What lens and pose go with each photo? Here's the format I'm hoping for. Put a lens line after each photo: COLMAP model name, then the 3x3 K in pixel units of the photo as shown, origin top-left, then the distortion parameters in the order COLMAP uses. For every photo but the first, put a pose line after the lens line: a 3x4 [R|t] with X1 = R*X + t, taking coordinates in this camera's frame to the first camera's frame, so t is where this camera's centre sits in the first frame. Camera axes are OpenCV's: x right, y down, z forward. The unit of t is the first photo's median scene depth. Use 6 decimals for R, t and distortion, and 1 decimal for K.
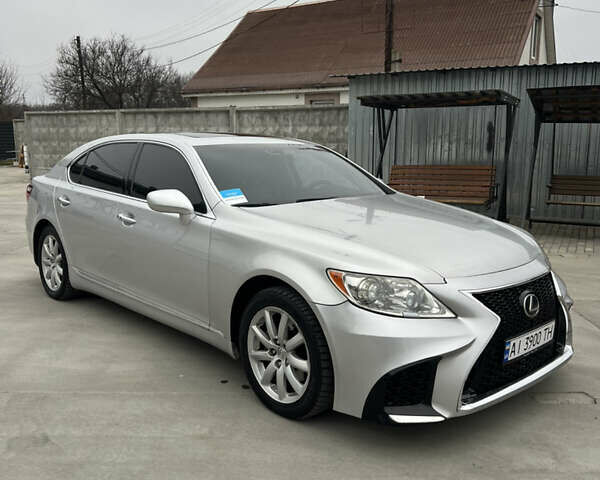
lens RADIAL K [[599.9, 0, 300.0], [0, 599.9, 240.0], [0, 0, 1]] dist [0.112127, -0.244536]
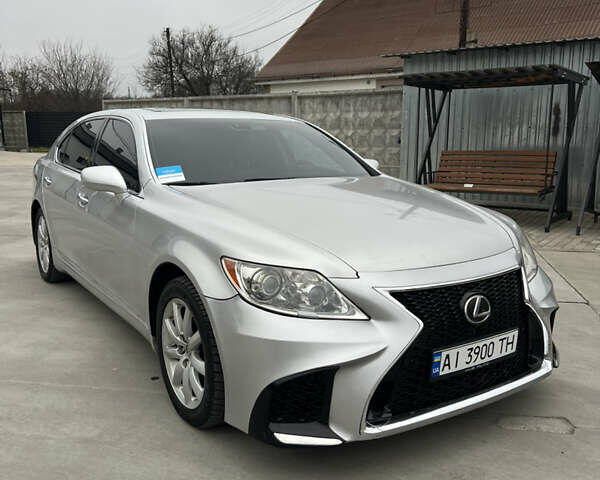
lens RADIAL K [[599.9, 0, 300.0], [0, 599.9, 240.0], [0, 0, 1]] dist [0.112127, -0.244536]
pose [[0.988032, 0.027095, -0.151853, 0.222657], [-0.024784, 0.999547, 0.017089, 0.005645], [0.152247, -0.013121, 0.988255, 0.135373]]
